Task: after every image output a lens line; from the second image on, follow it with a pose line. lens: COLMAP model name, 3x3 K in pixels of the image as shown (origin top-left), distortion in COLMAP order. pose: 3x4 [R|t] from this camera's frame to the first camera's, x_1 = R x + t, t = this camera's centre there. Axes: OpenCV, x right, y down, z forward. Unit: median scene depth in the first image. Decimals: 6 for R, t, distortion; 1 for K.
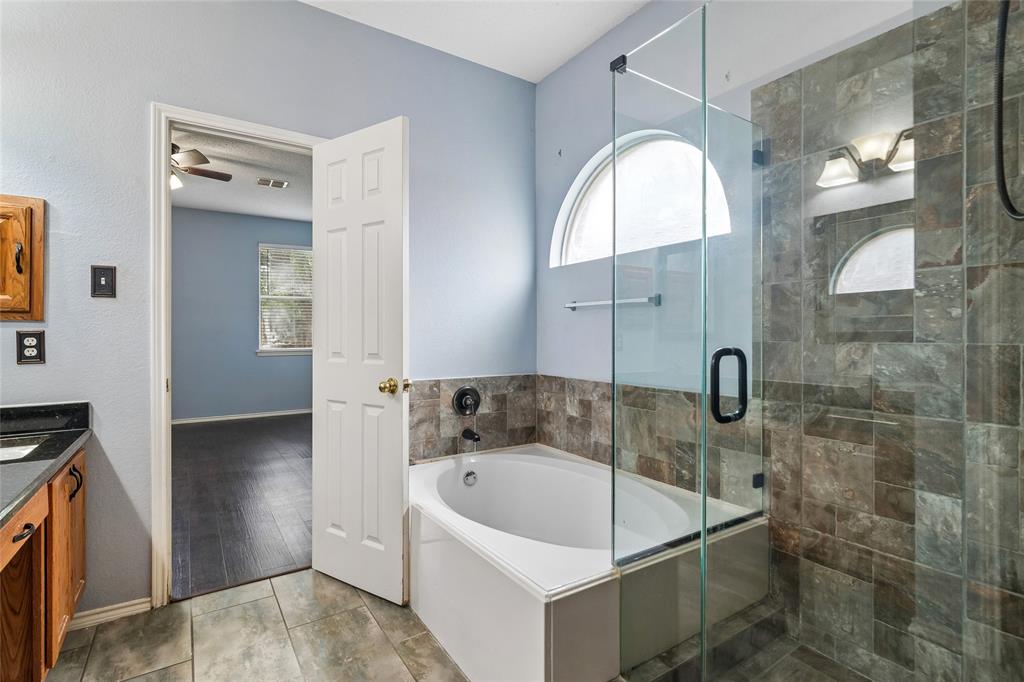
lens RADIAL K [[494.7, 0, 519.9], [0, 494.7, 337.8], [0, 0, 1]] dist [-0.002262, 0.000332]
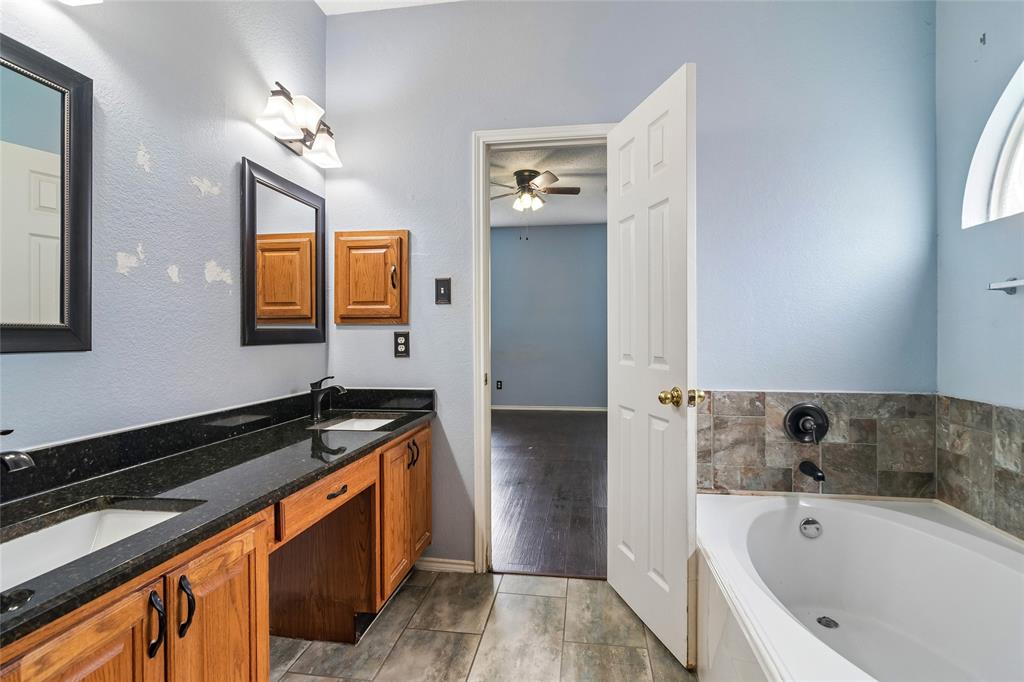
lens RADIAL K [[494.7, 0, 508.6], [0, 494.7, 339.2], [0, 0, 1]] dist [-0.002262, 0.000332]
pose [[0.733485, 0.005368, -0.679684, 0.091356], [-0.002561, 0.999984, 0.005134, -0.002061], [0.679700, -0.002025, 0.733487, 0.199311]]
